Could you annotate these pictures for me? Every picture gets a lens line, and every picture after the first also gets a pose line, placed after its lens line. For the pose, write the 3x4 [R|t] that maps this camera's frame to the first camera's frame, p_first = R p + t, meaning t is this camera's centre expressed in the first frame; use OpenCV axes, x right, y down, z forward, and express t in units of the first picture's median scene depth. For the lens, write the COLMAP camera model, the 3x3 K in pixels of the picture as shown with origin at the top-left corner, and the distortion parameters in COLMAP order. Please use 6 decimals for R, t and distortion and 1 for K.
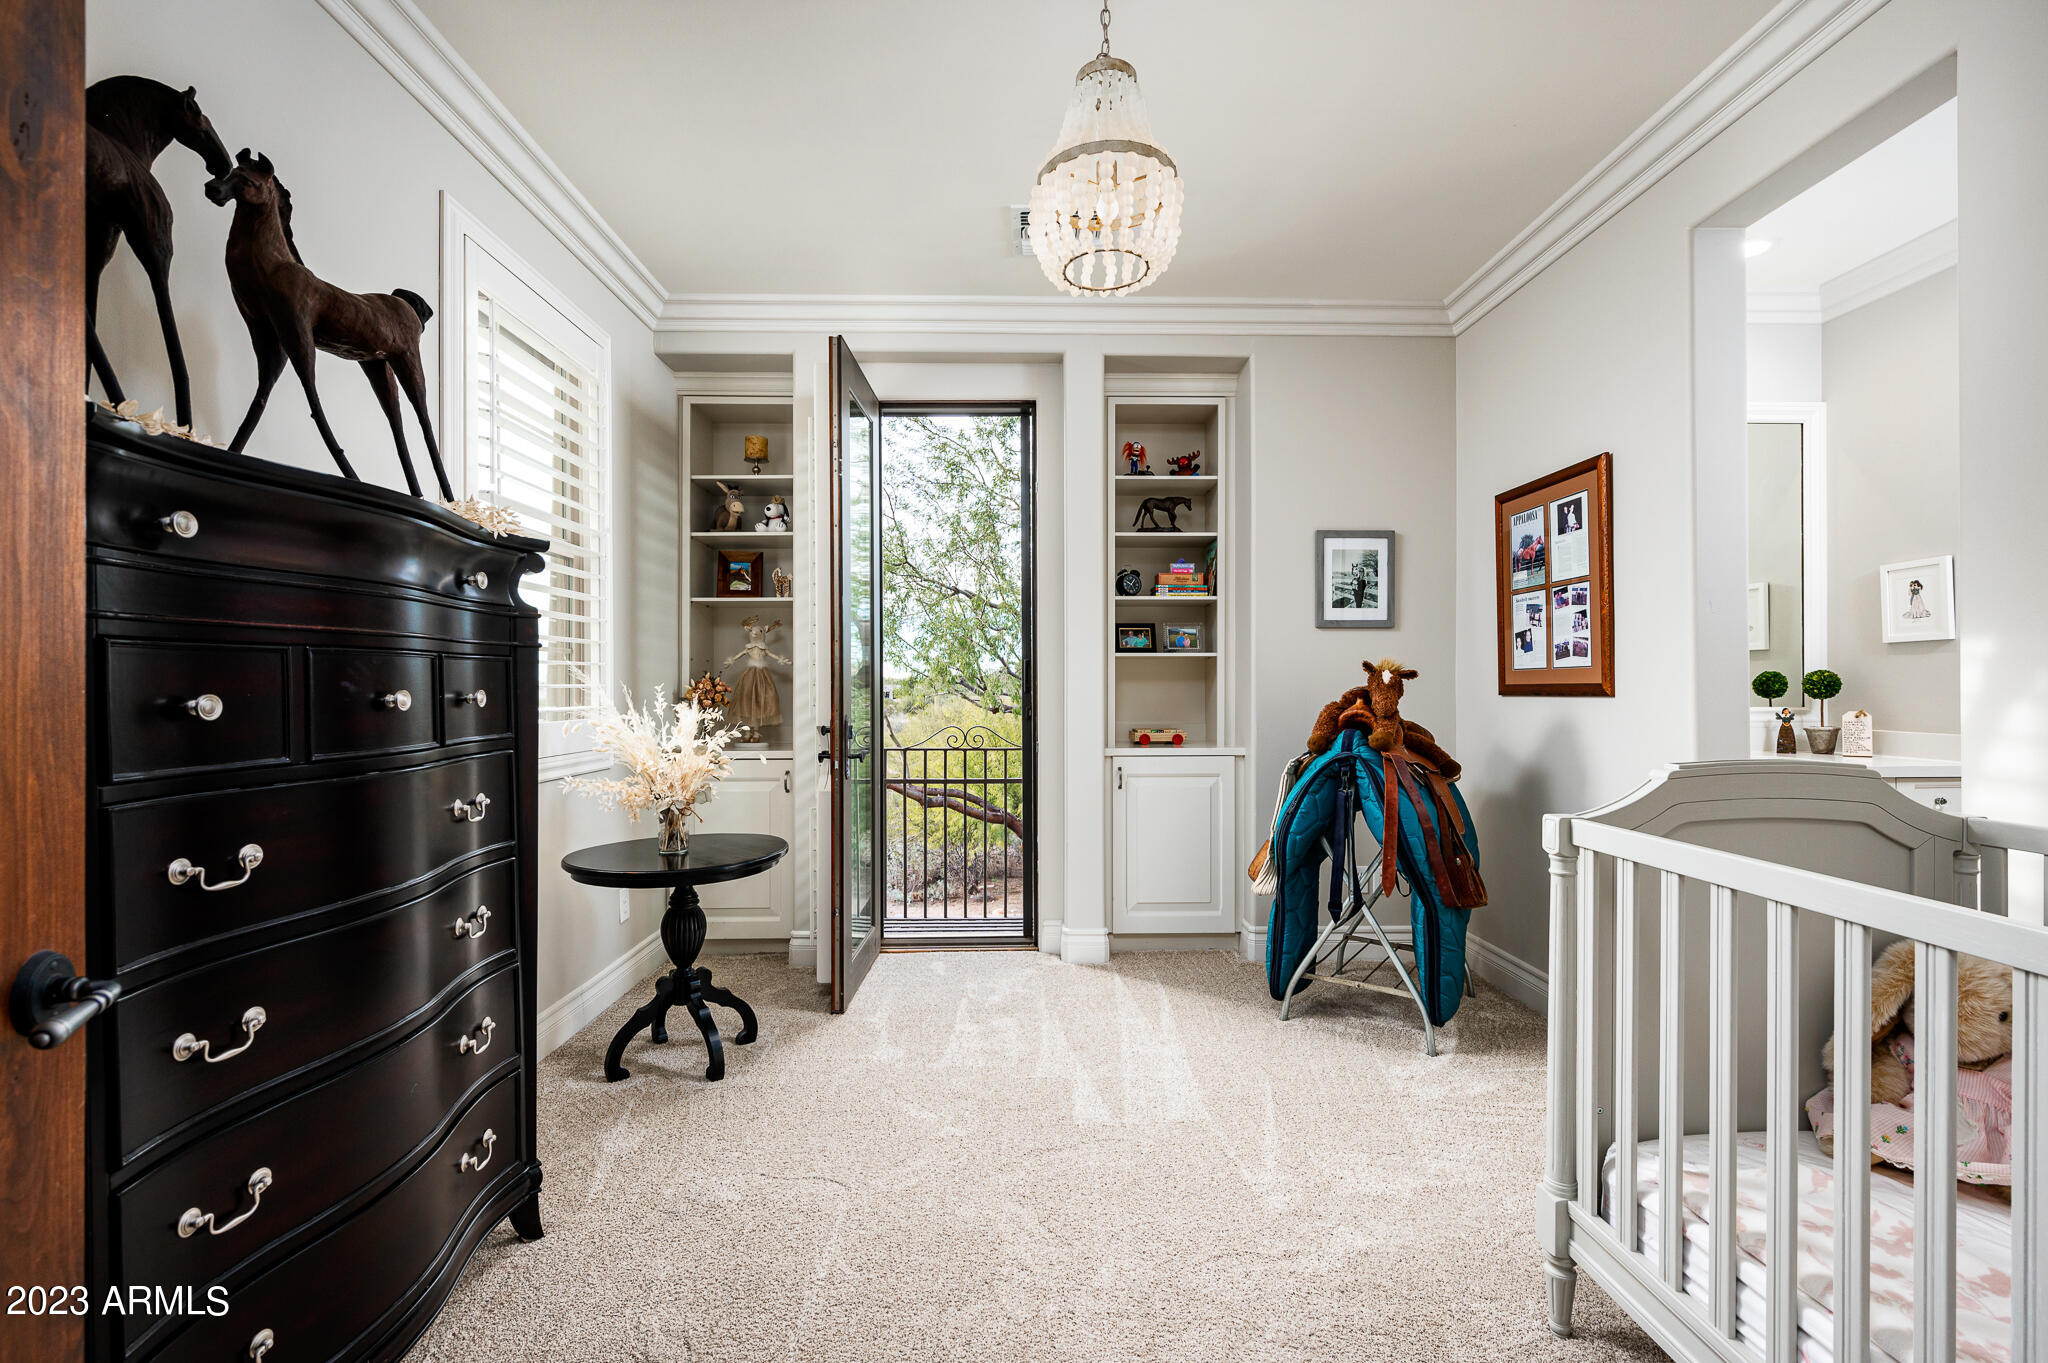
lens RADIAL K [[923.9, 0, 1023.8], [0, 923.9, 685.8], [0, 0, 1]] dist [0.003625, 0.000050]
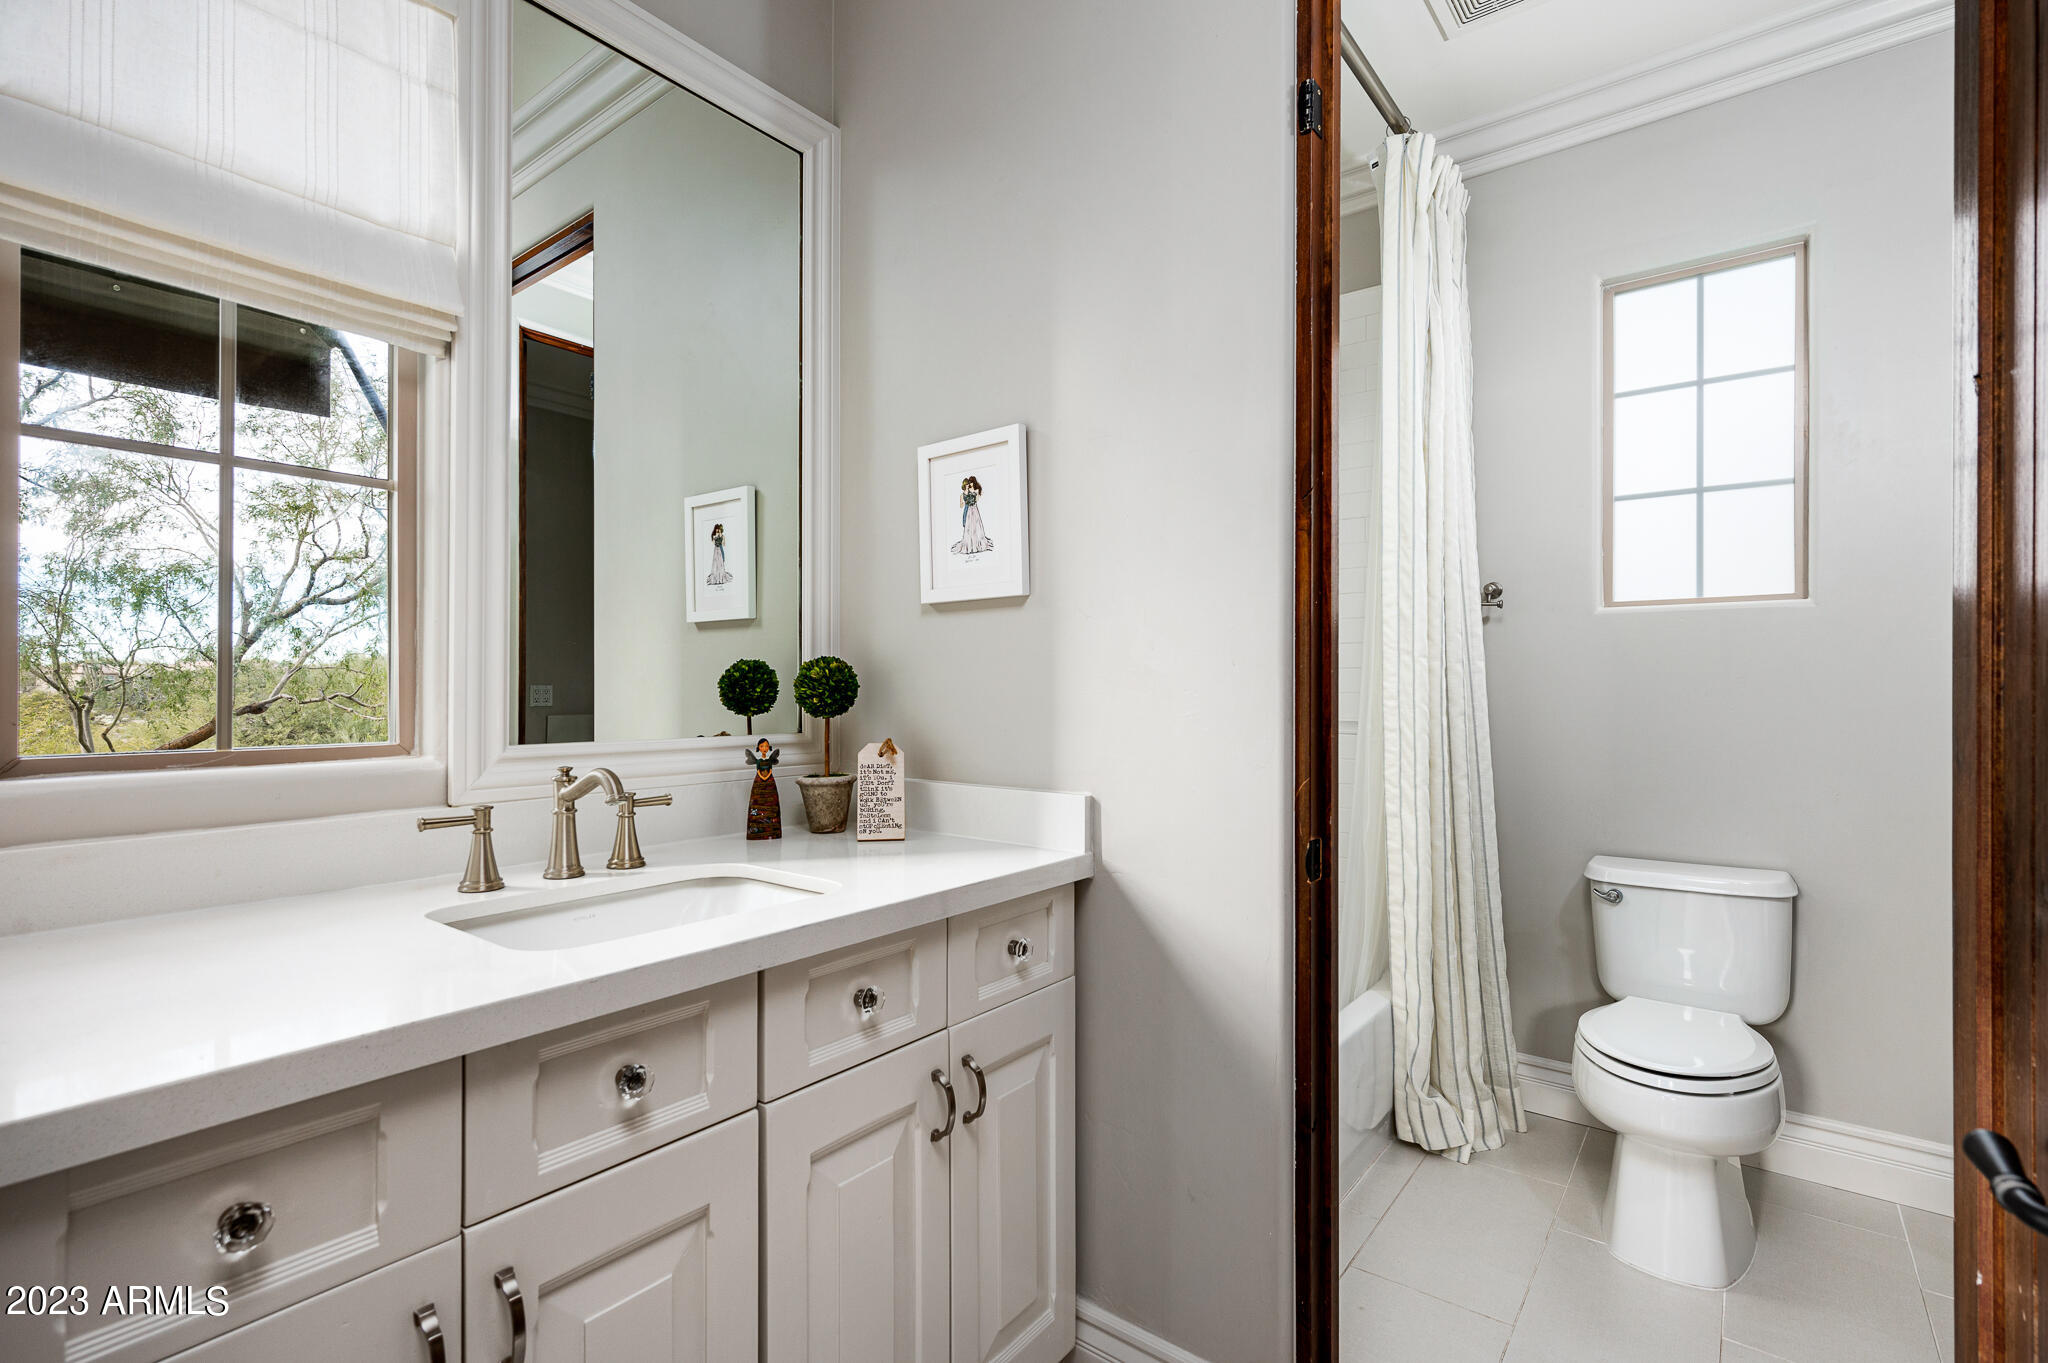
lens RADIAL K [[923.9, 0, 1026.5], [0, 923.9, 683.2], [0, 0, 1]] dist [0.003625, 0.000050]
pose [[0.632404, 0.005091, 0.774622, 0.567393], [-0.001415, 0.999984, -0.005416, -0.000791], [-0.774638, 0.002329, 0.632401, 0.629952]]
